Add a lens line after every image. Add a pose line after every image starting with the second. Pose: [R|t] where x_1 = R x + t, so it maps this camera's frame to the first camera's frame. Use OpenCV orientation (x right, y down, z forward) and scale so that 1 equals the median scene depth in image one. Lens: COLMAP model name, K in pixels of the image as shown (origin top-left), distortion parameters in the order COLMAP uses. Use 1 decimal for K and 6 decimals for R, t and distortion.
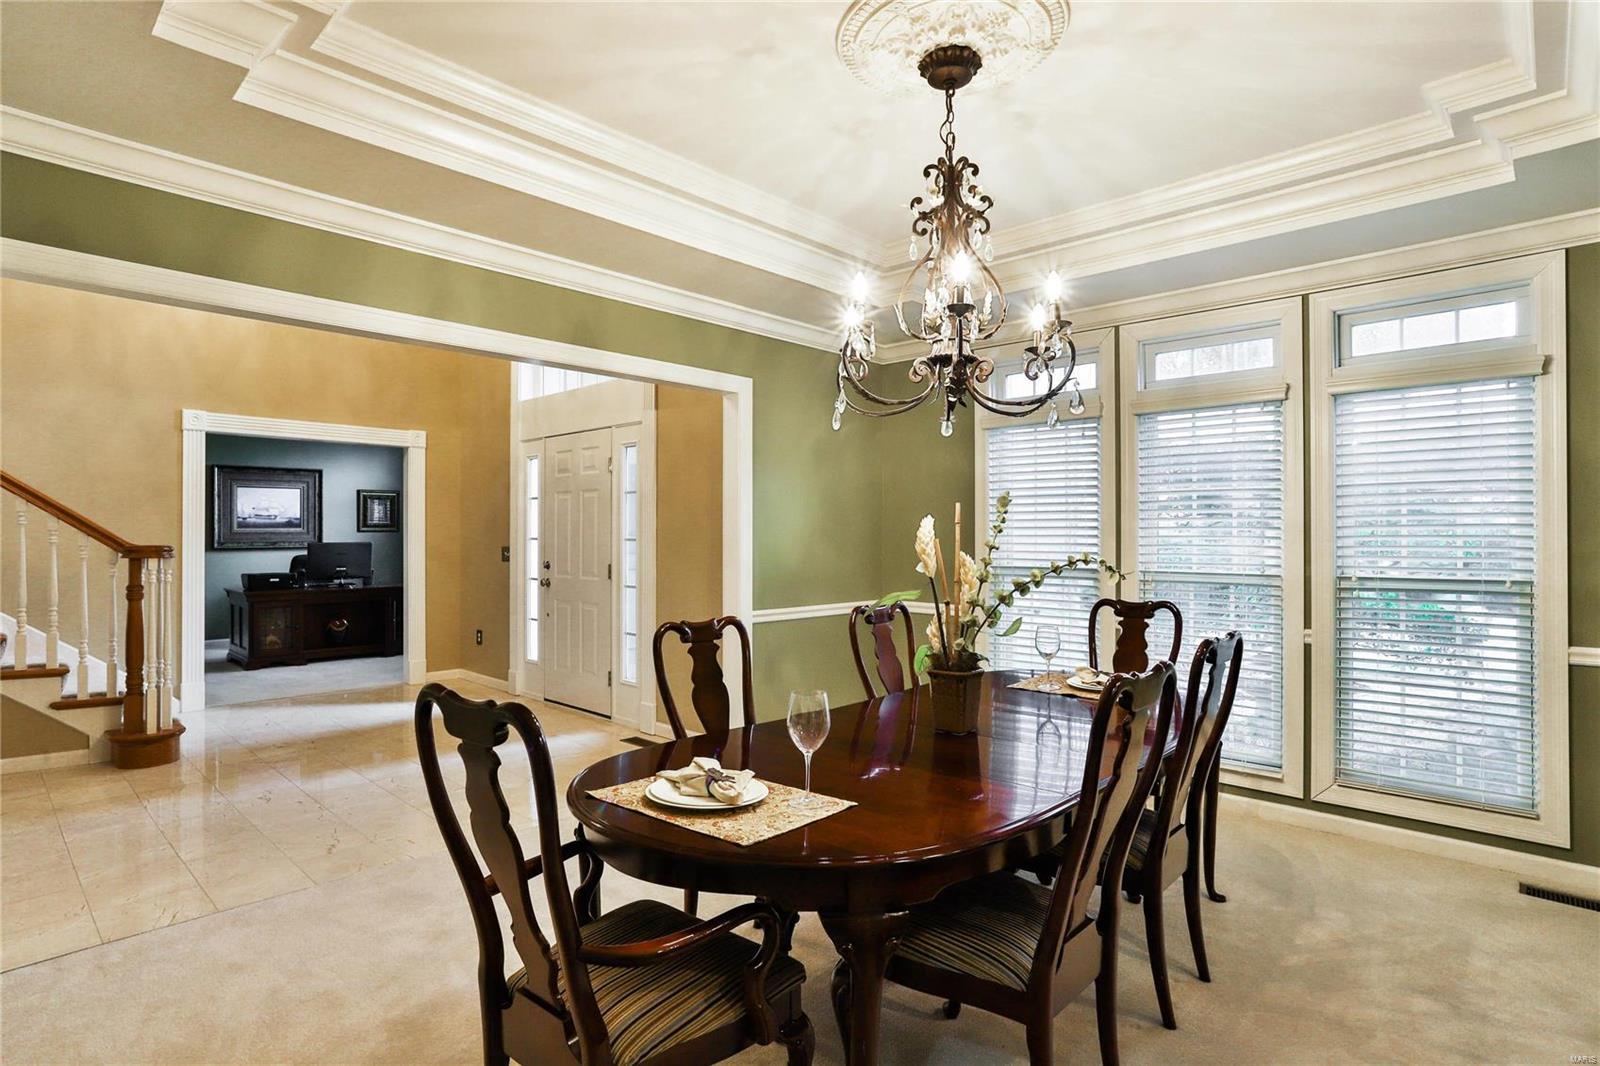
lens RADIAL K [[832.8, 0, 797.2], [0, 832.8, 527.9], [0, 0, 1]] dist [-0.000953, 0.000336]
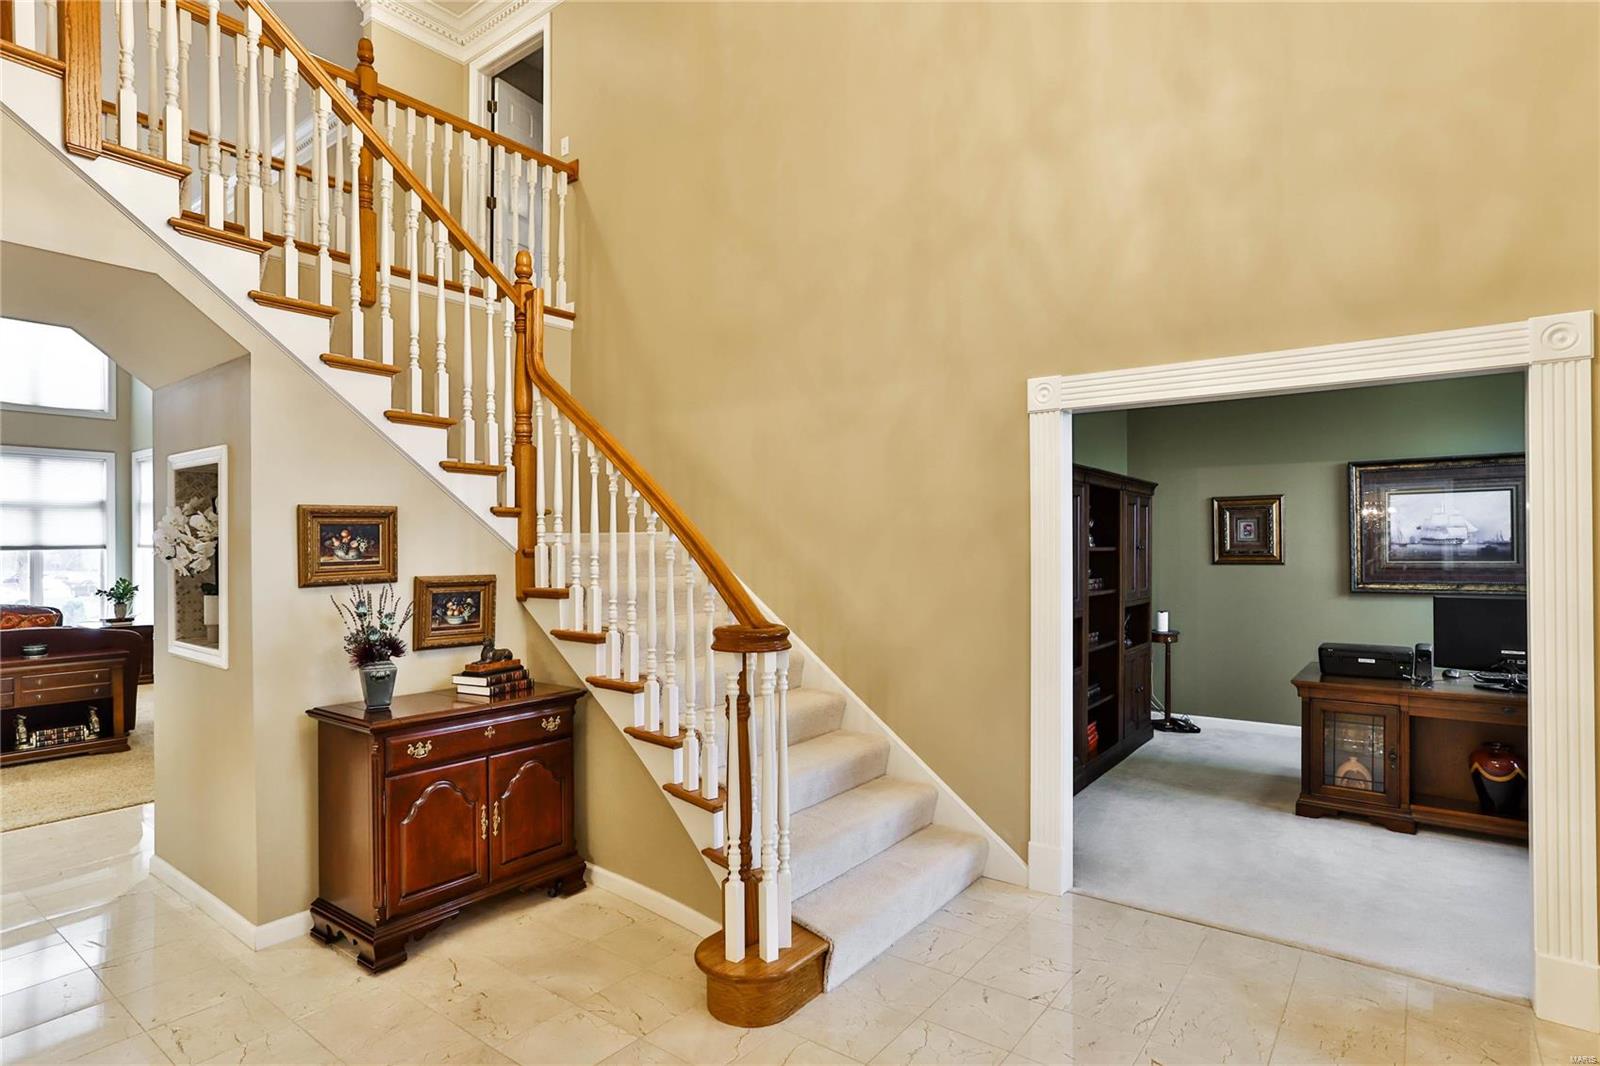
lens RADIAL K [[832.8, 0, 800.0], [0, 832.8, 541.7], [0, 0, 1]] dist [-0.000953, 0.000336]
pose [[0.084399, -0.008075, -0.996399, -0.121362], [0.009229, 0.999931, -0.007322, -0.017118], [0.996389, -0.008577, 0.084468, 0.640027]]
